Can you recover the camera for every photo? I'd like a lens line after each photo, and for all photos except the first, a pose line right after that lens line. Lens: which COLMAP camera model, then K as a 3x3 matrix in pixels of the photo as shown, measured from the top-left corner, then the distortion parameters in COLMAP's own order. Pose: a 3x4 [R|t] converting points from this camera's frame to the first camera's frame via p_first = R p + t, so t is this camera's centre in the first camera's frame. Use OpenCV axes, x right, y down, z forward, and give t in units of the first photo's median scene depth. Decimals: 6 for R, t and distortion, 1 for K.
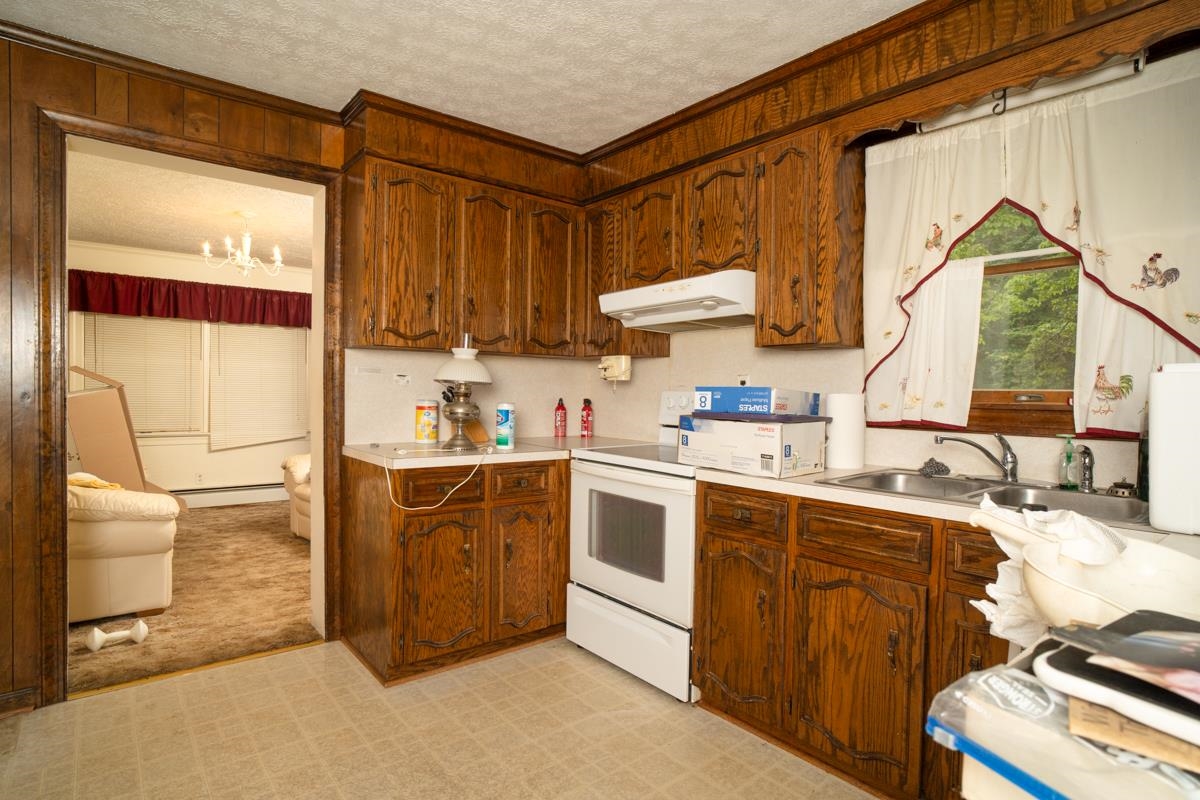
lens RADIAL K [[634.6, 0, 638.9], [0, 634.6, 402.9], [0, 0, 1]] dist [-0.055696, 0.033886]
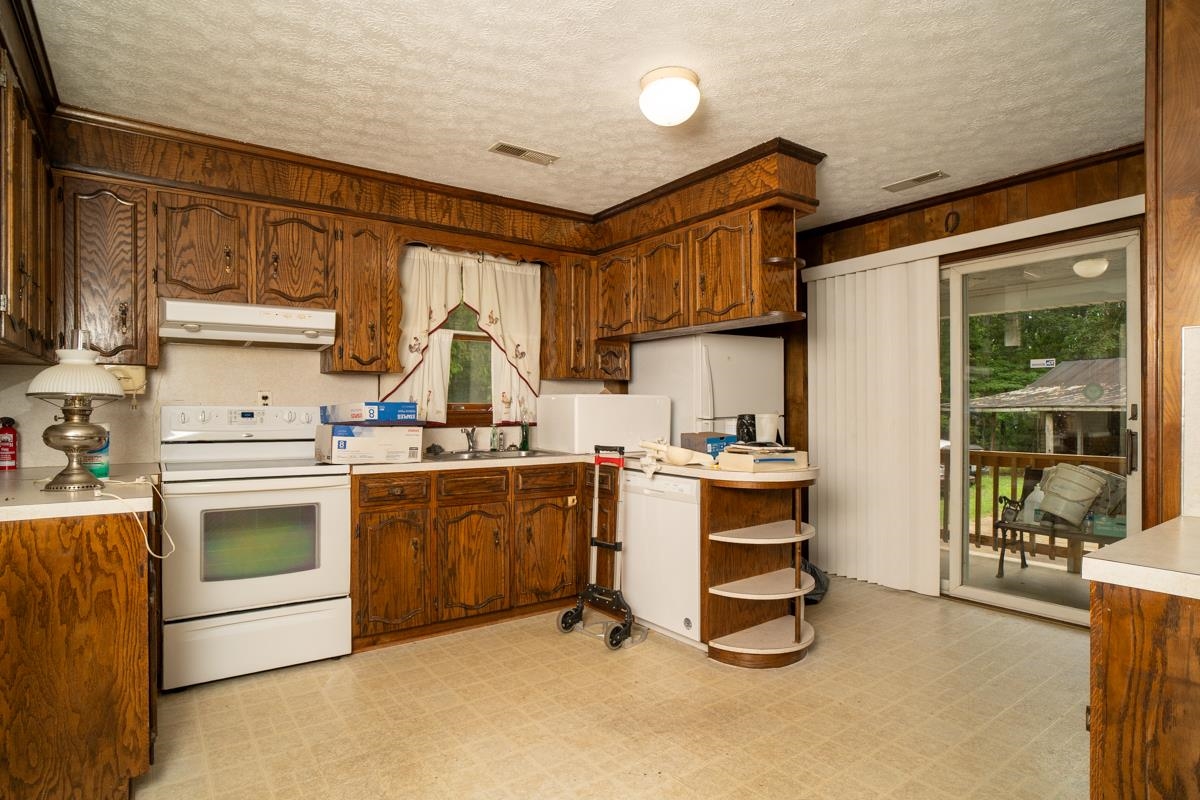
lens RADIAL K [[625.9, 0, 600.4], [0, 625.9, 409.0], [0, 0, 1]] dist [-0.059612, 0.027340]
pose [[0.068699, -0.013916, 0.997540, -1.141802], [0.019854, 0.999724, 0.012579, -0.017551], [-0.997440, 0.018941, 0.068956, 0.417590]]
